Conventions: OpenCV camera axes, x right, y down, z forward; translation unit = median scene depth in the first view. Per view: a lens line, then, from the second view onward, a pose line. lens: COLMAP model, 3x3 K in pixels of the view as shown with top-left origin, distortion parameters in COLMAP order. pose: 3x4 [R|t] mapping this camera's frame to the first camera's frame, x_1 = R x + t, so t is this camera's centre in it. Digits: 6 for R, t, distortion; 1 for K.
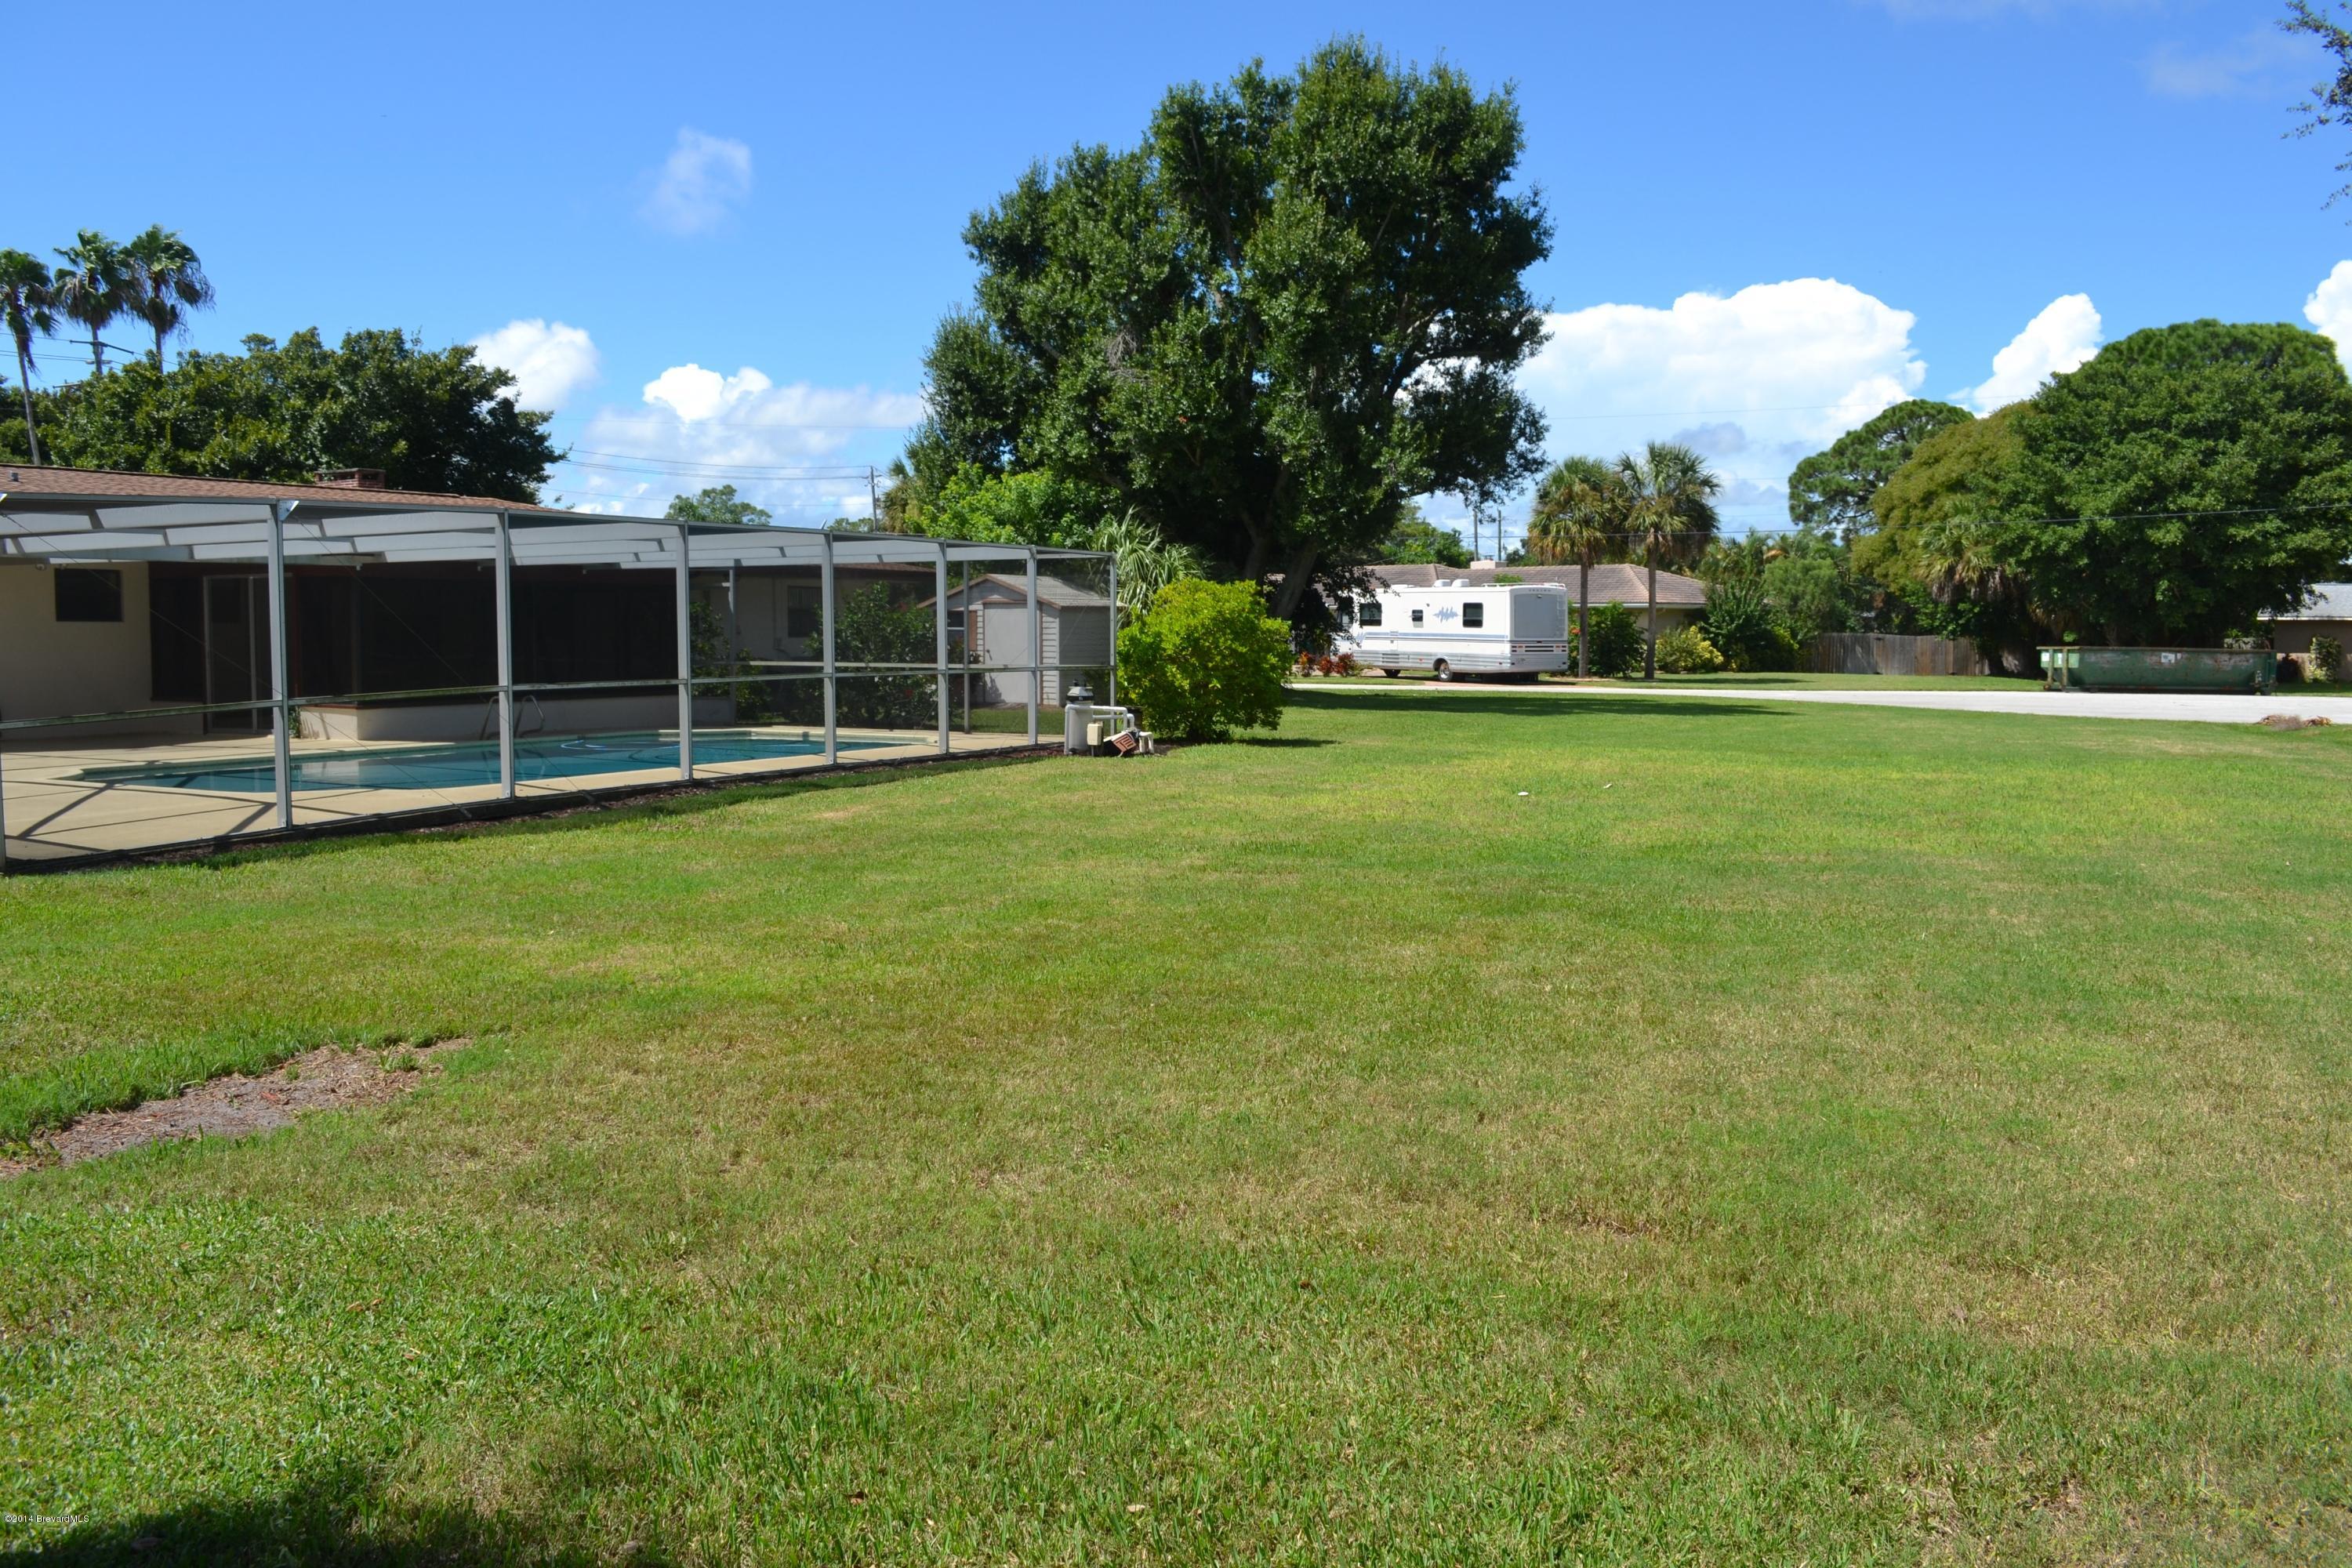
lens RADIAL K [[1879.0, 0, 1160.8], [0, 1879.0, 778.6], [0, 0, 1]] dist [-0.081593, 0.006136]
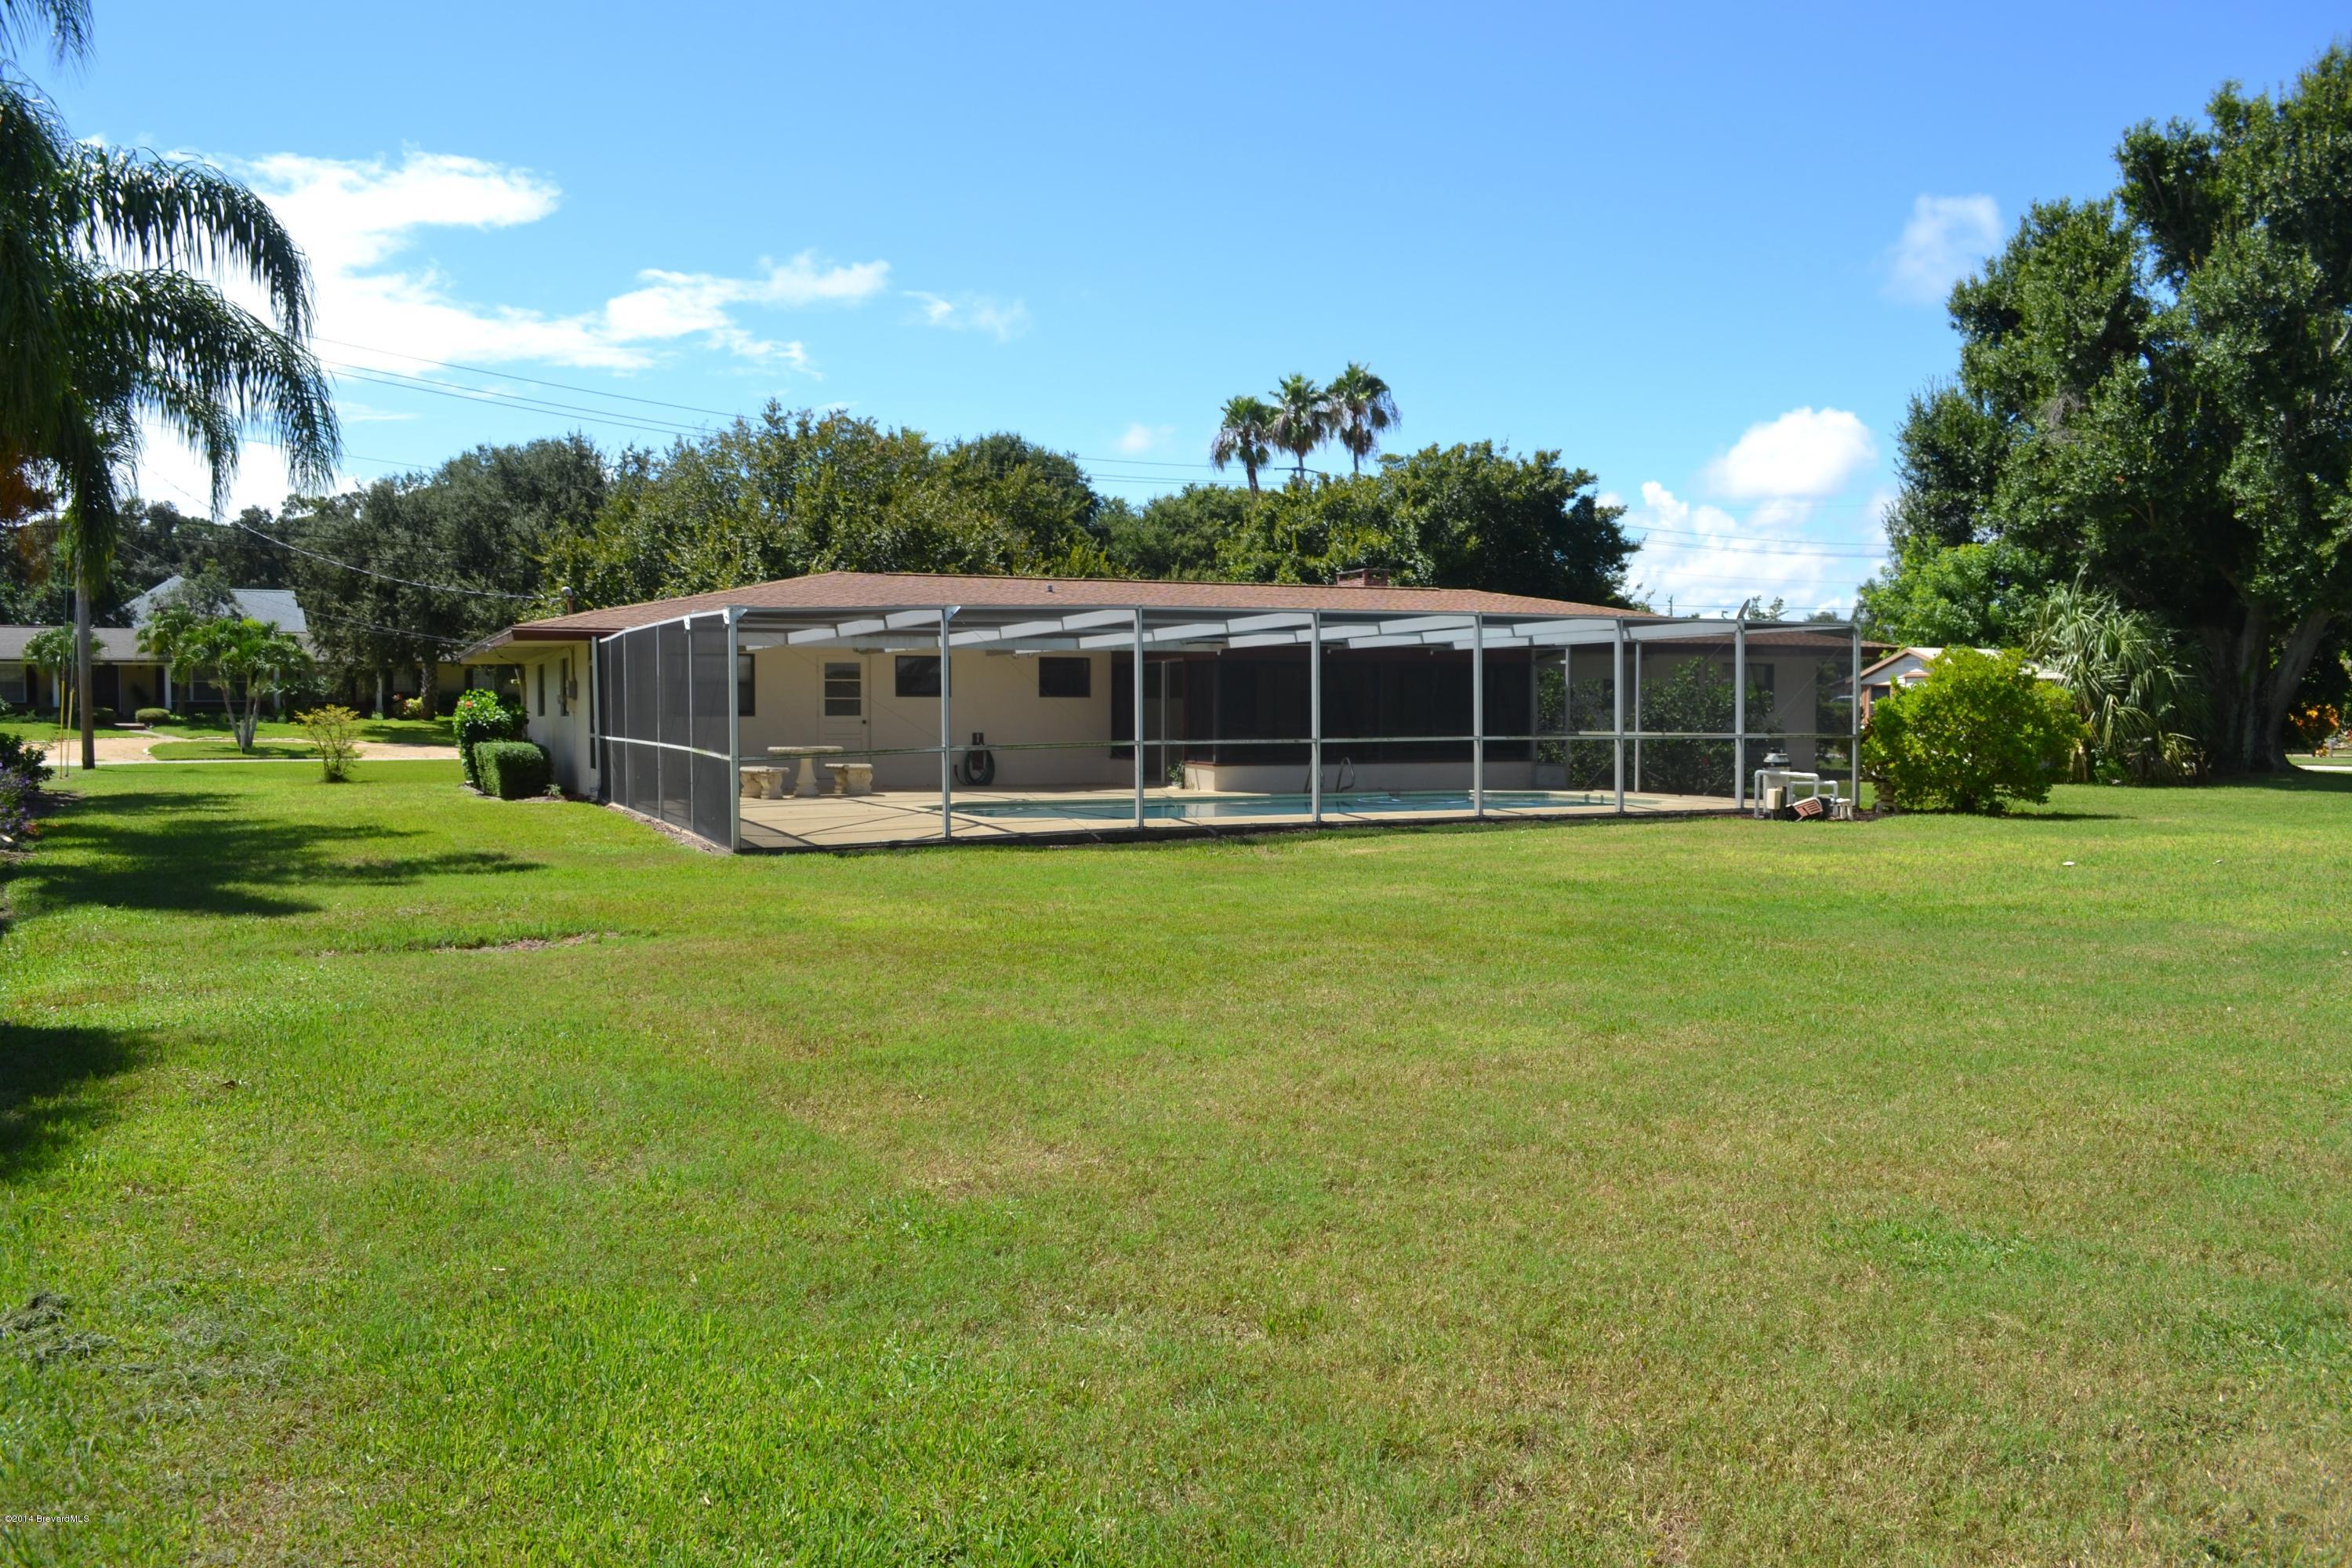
lens RADIAL K [[1879.0, 0, 1178.5], [0, 1879.0, 803.9], [0, 0, 1]] dist [-0.081593, 0.006136]
pose [[0.784329, 0.024751, -0.619851, 0.205769], [-0.043656, 0.998929, -0.015353, 0.005667], [0.618807, 0.039102, 0.784570, -0.008868]]
